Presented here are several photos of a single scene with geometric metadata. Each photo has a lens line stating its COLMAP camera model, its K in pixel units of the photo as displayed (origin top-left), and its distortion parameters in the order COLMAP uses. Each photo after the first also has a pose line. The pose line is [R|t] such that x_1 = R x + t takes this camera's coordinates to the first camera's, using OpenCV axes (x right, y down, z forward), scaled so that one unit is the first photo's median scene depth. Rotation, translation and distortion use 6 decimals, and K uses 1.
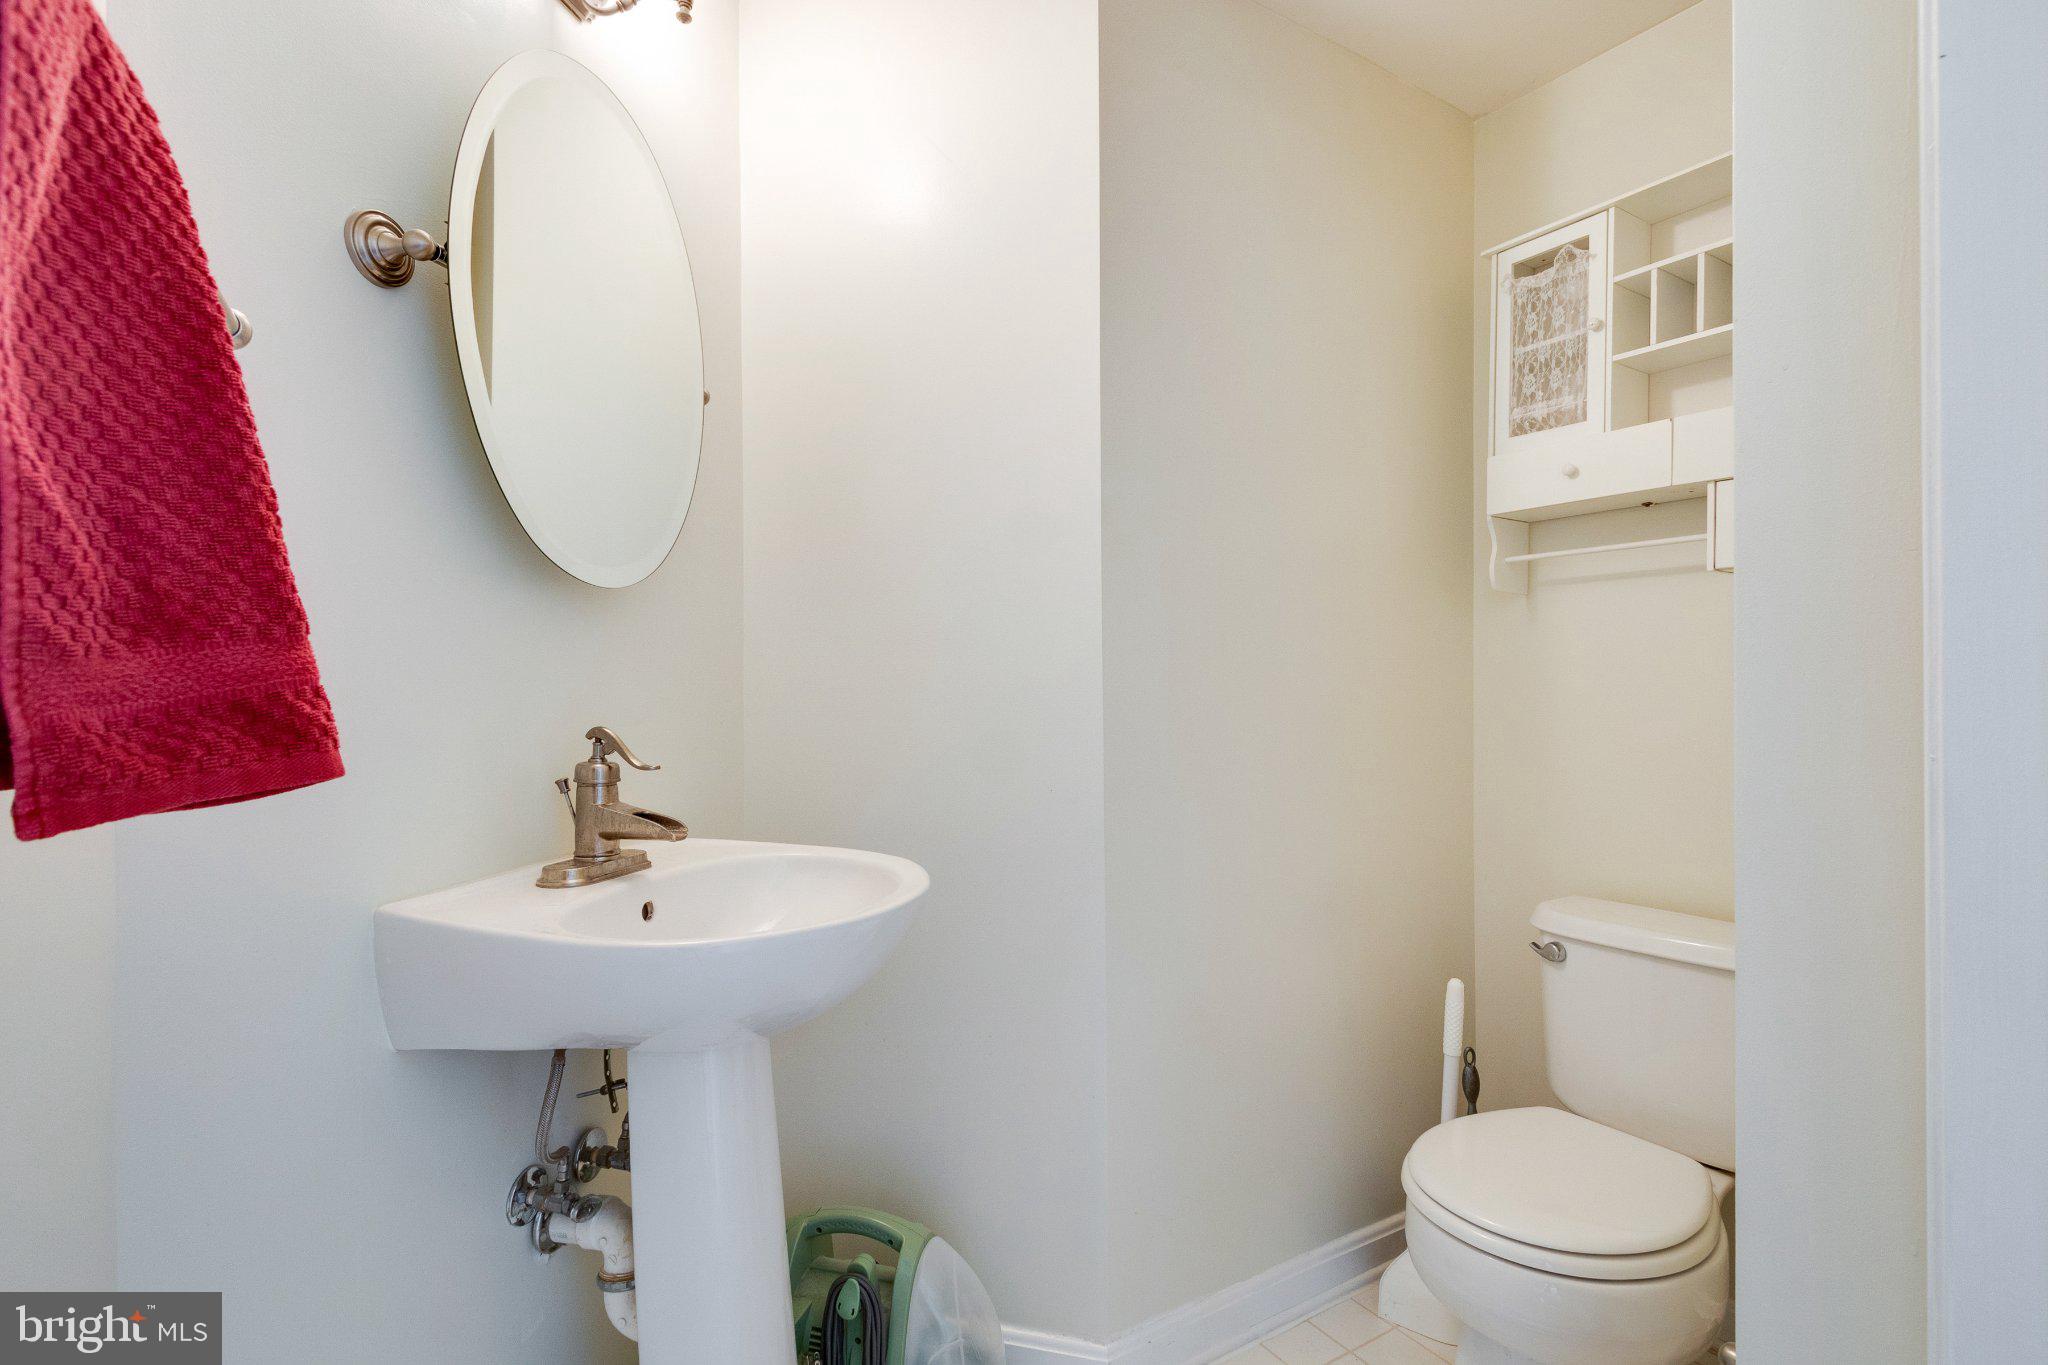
lens RADIAL K [[953.3, 0, 1004.9], [0, 953.3, 685.3], [0, 0, 1]] dist [0.001117, 0.000132]
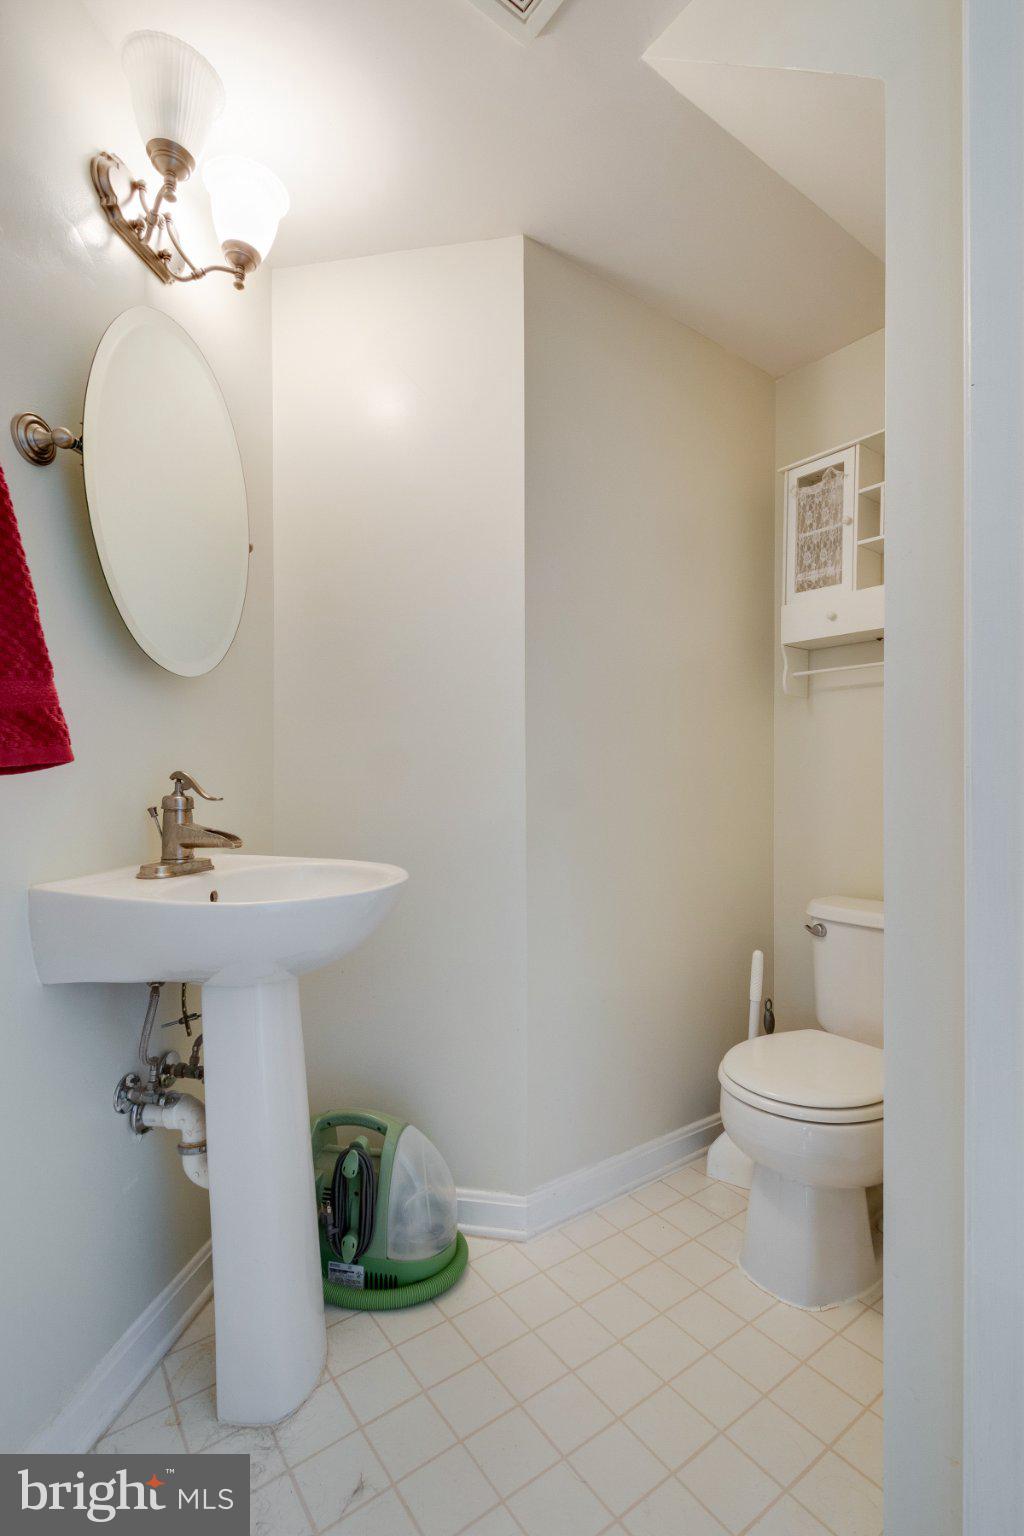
lens RADIAL K [[715.0, 0, 526.6], [0, 715.0, 771.0], [0, 0, 1]] dist [0.001117, 0.000132]
pose [[0.995155, 0.003422, 0.098264, -0.004787], [-0.003089, 0.999989, -0.003536, 0.042316], [-0.098275, 0.003215, 0.995154, -0.129639]]
